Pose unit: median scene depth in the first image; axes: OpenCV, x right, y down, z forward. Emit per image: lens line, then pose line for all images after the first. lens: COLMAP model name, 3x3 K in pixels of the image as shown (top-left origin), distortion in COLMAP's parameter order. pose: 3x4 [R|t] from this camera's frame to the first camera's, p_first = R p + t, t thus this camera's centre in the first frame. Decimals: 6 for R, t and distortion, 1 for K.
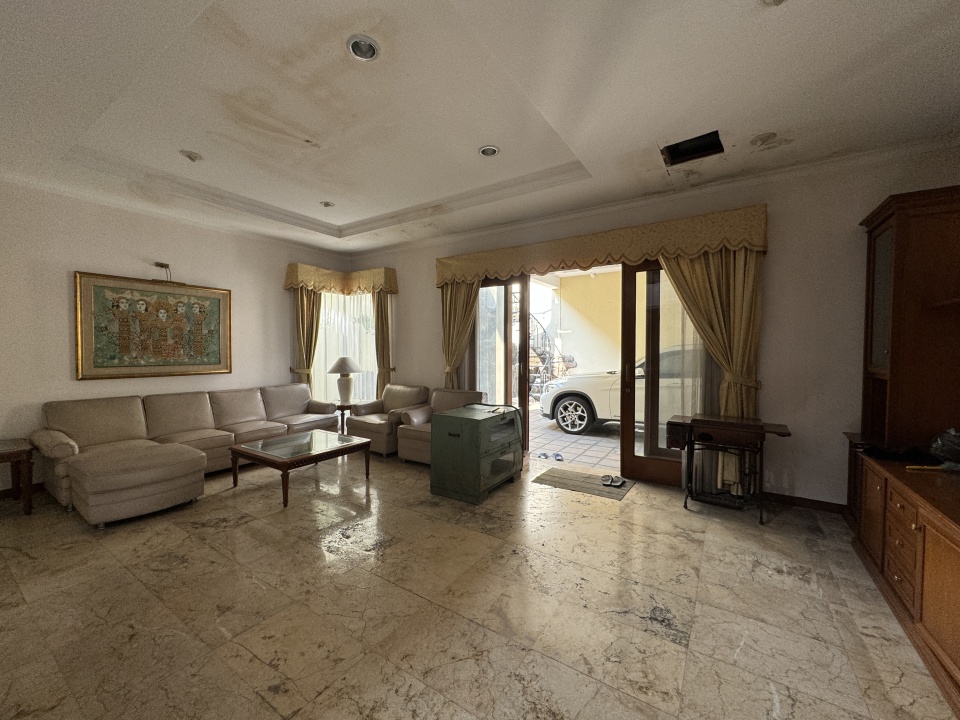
lens RADIAL K [[383.2, 0, 480.3], [0, 383.2, 359.6], [0, 0, 1]] dist [0.001781, 0.000170]
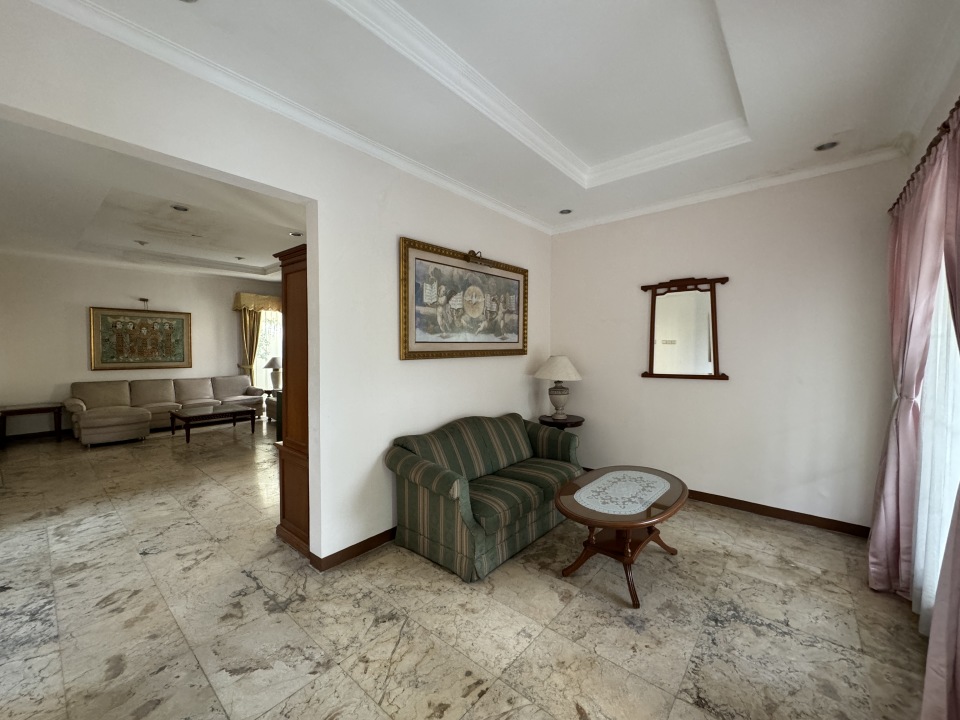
lens RADIAL K [[383.2, 0, 477.9], [0, 383.2, 361.3], [0, 0, 1]] dist [0.001781, 0.000170]
pose [[0.992260, 0.001242, -0.124172, 0.743482], [-0.000745, 0.999992, 0.004049, 0.004014], [0.124176, -0.003925, 0.992252, -0.413453]]
